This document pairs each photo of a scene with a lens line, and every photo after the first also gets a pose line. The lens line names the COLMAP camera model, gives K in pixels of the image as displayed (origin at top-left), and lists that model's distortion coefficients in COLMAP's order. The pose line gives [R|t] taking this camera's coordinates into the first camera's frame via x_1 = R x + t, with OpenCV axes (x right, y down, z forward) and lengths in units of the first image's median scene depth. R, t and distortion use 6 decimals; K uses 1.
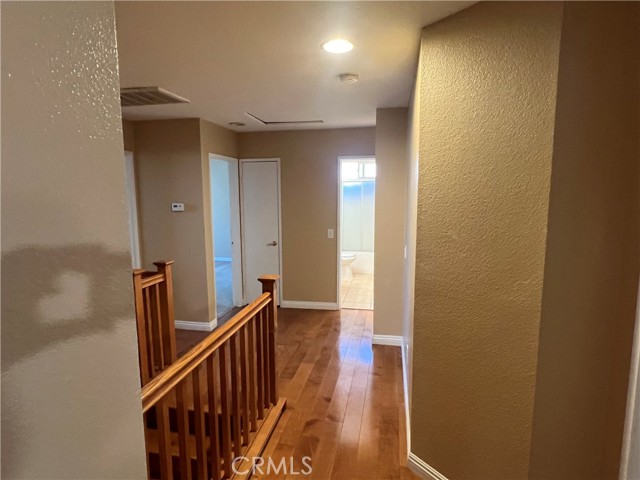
lens RADIAL K [[370.2, 0, 320.7], [0, 370.2, 240.9], [0, 0, 1]] dist [0.000202, -0.000058]
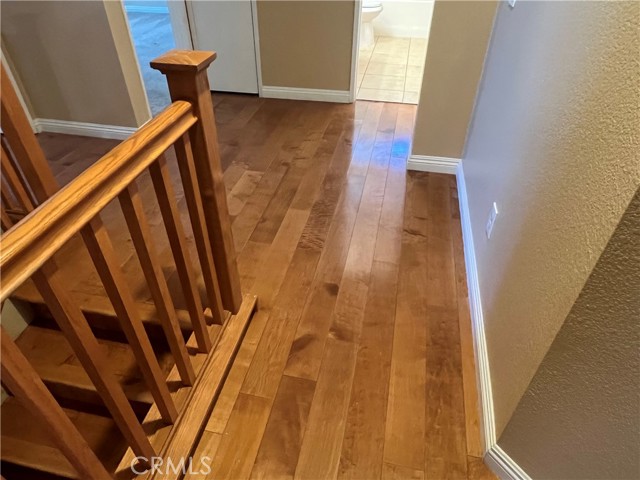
lens RADIAL K [[417.9, 0, 317.5], [0, 417.9, 239.2], [0, 0, 1]] dist [0.005883, -0.000846]
pose [[0.999826, 0.015078, -0.010943, 0.001585], [-0.007208, 0.854693, 0.519083, 0.026073], [0.017180, -0.518914, 0.854654, 0.411990]]
